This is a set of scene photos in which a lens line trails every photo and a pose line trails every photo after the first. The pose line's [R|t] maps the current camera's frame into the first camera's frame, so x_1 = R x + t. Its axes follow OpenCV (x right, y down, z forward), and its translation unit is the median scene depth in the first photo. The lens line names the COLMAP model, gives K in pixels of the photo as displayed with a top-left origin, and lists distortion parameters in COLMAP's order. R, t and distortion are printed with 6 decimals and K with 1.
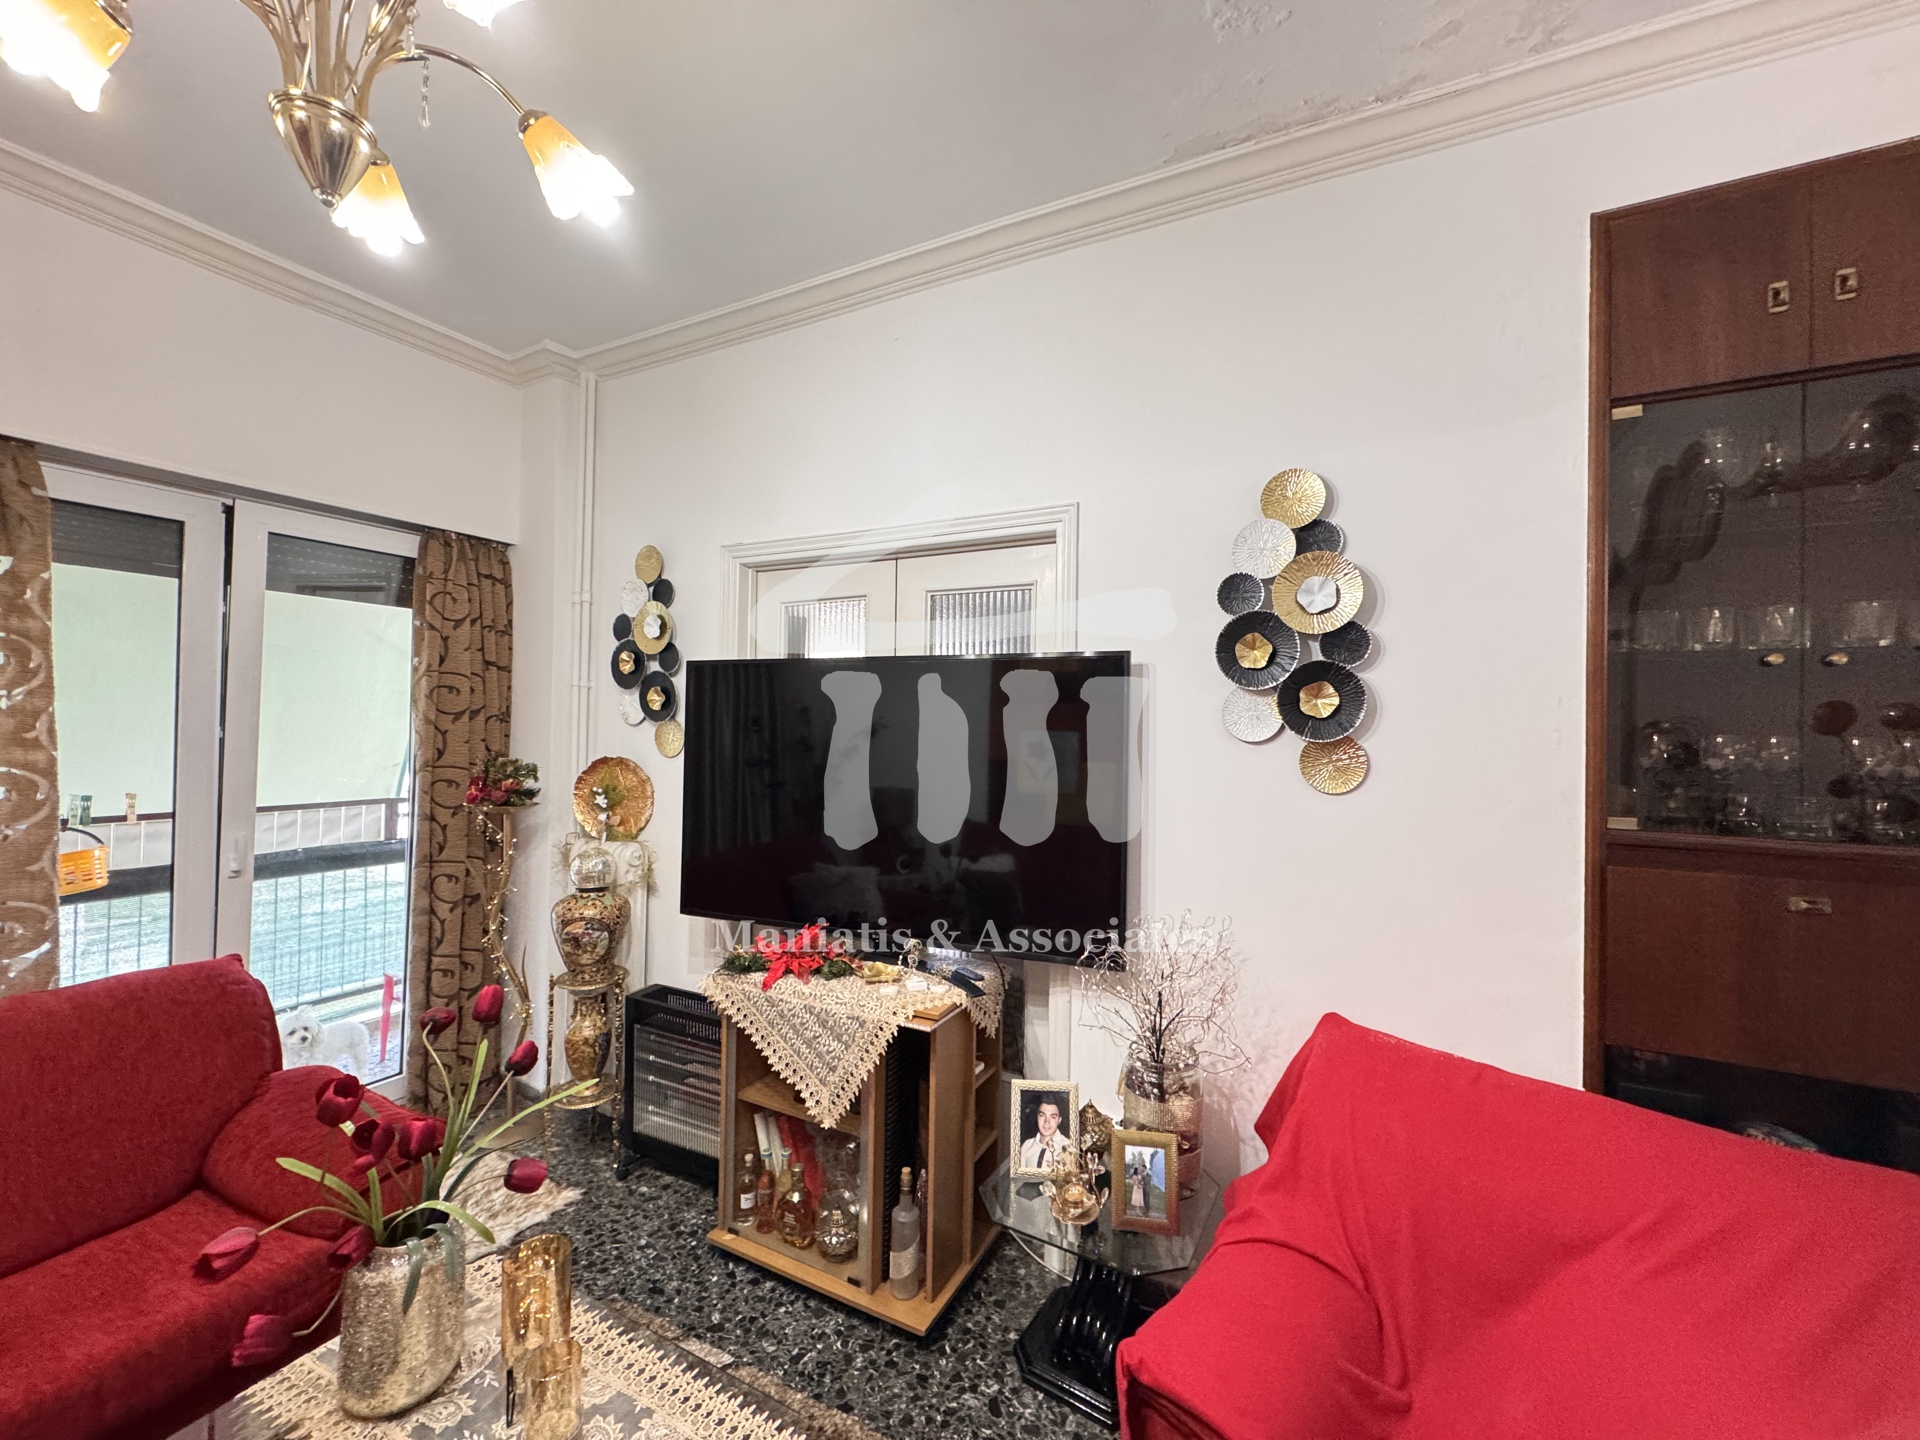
lens RADIAL K [[757.8, 0, 959.7], [0, 757.8, 720.9], [0, 0, 1]] dist [-0.003720, 0.000541]
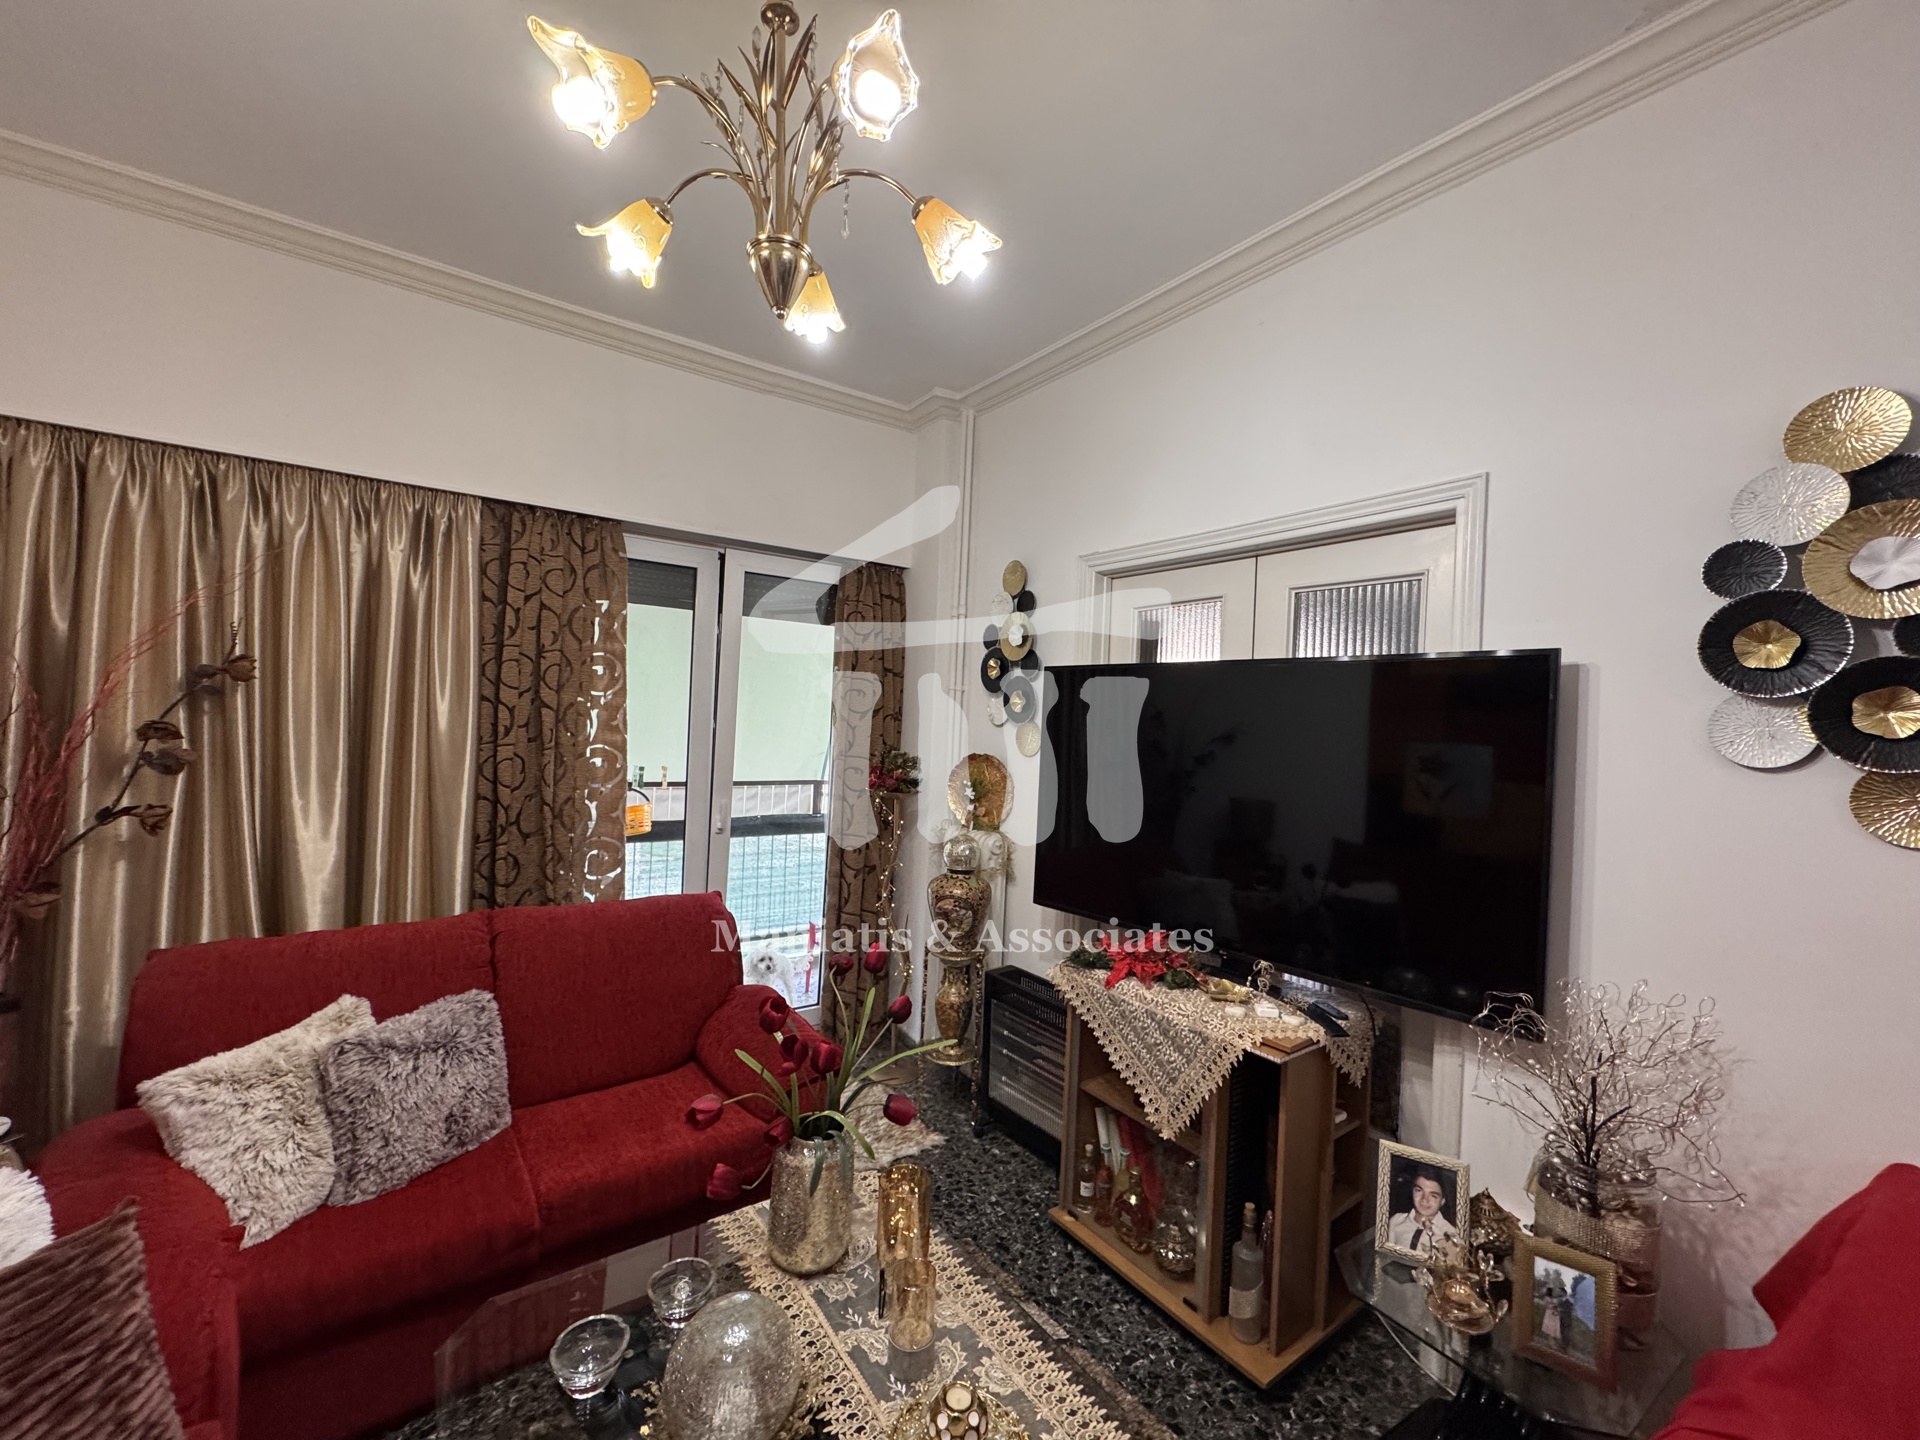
lens RADIAL K [[757.8, 0, 962.2], [0, 757.8, 721.1], [0, 0, 1]] dist [-0.003720, 0.000541]
pose [[0.895404, 0.020695, -0.444774, 0.013962], [-0.022959, 0.999736, 0.000296, -0.000483], [0.444663, 0.009946, 0.895643, -0.006143]]
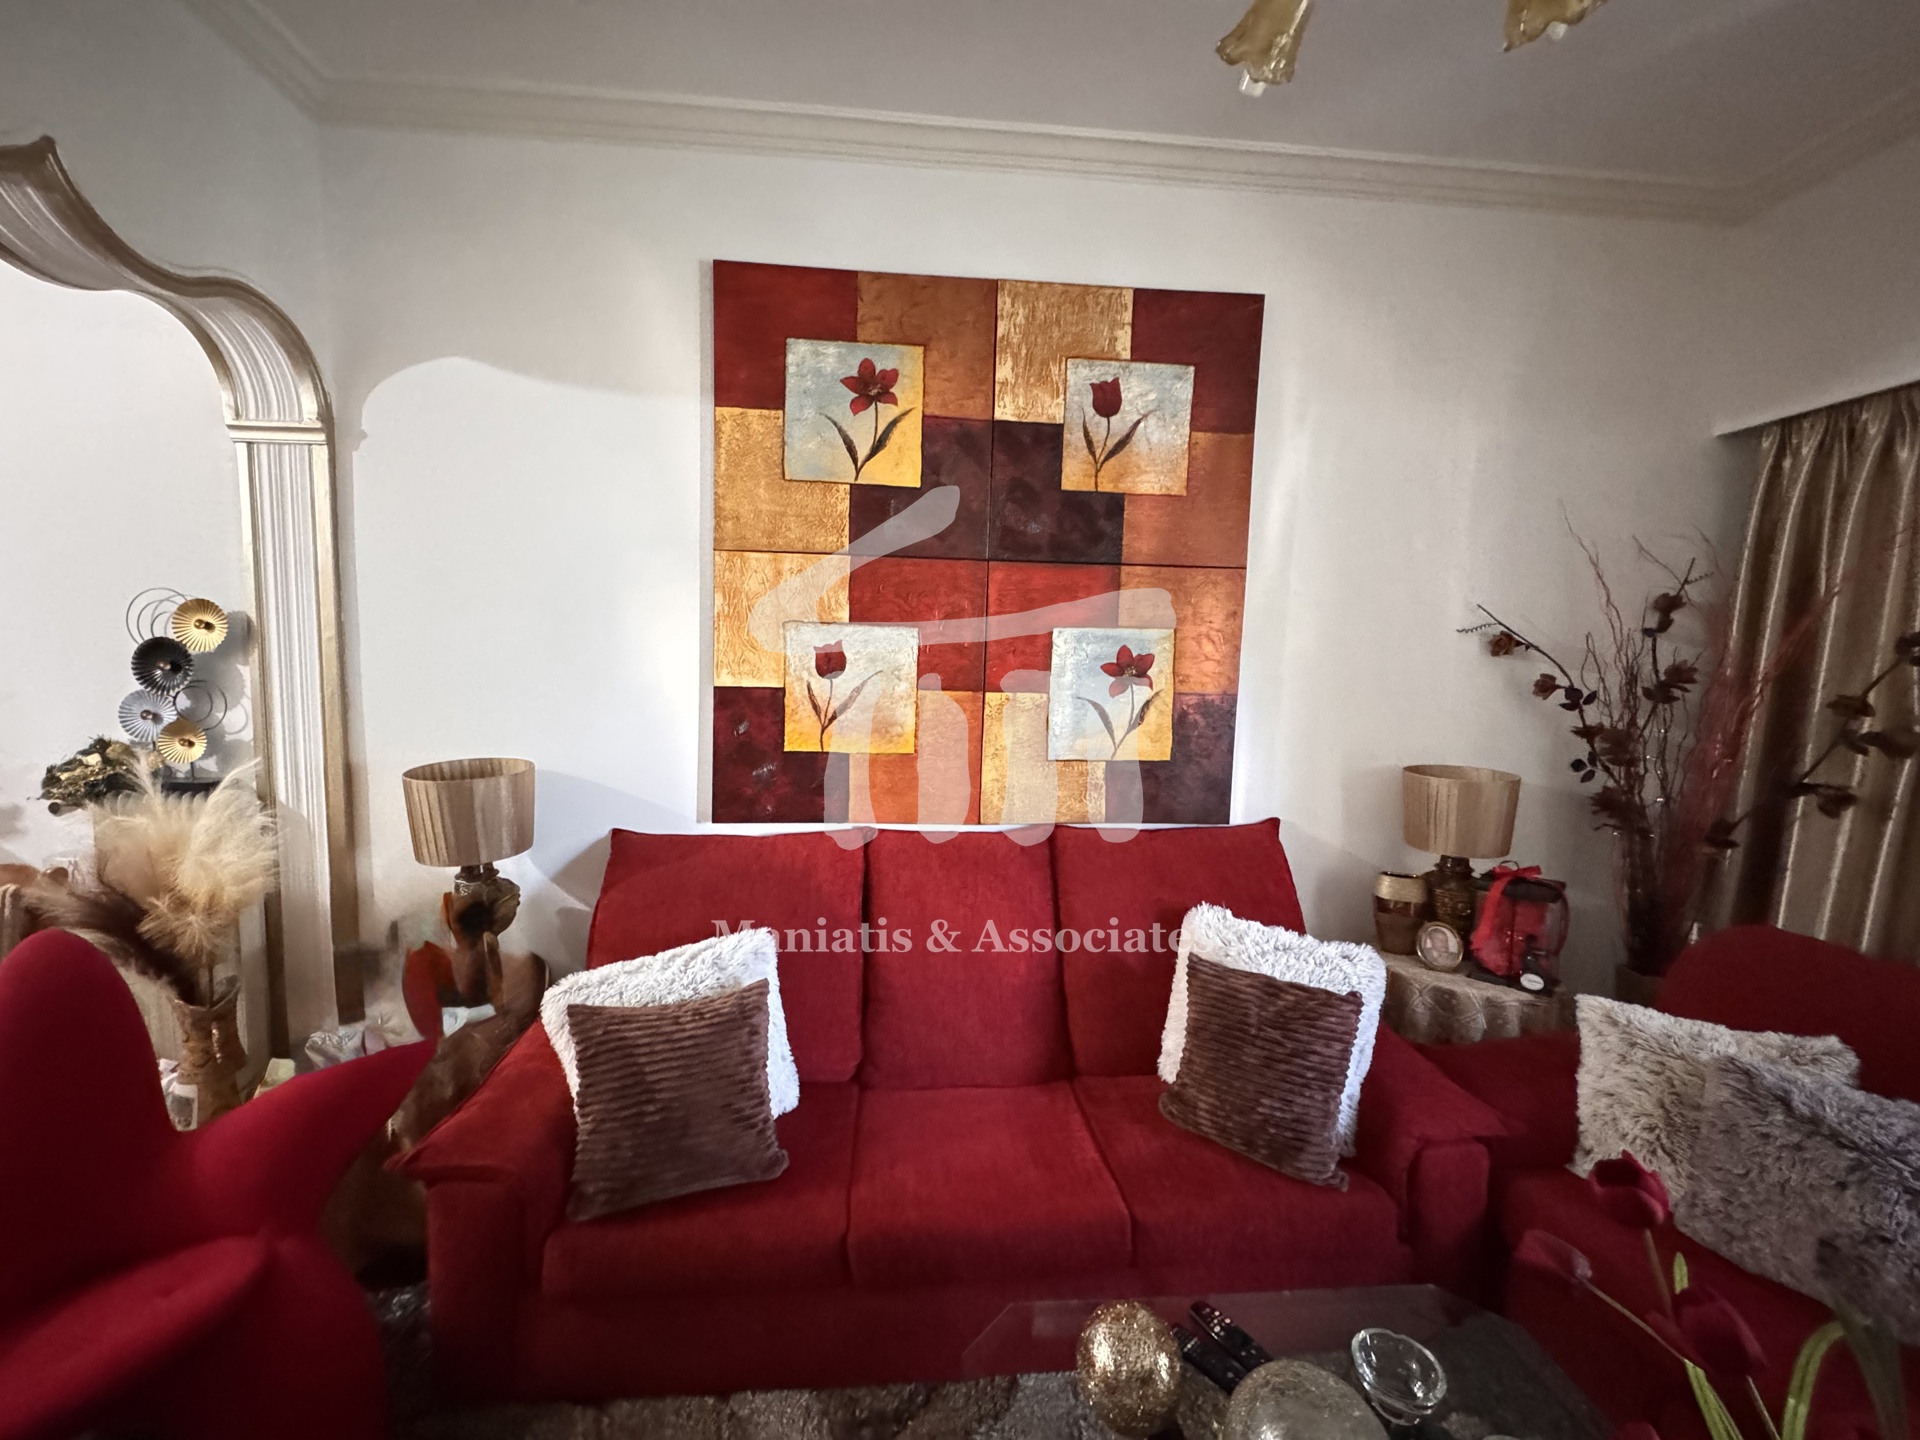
lens RADIAL K [[757.8, 0, 961.1], [0, 757.8, 721.7], [0, 0, 1]] dist [-0.003720, 0.000541]
pose [[-0.842029, 0.011602, -0.539307, 0.030292], [-0.029850, 0.997235, 0.068060, 0.025623], [0.538606, 0.073407, -0.839354, 0.640444]]
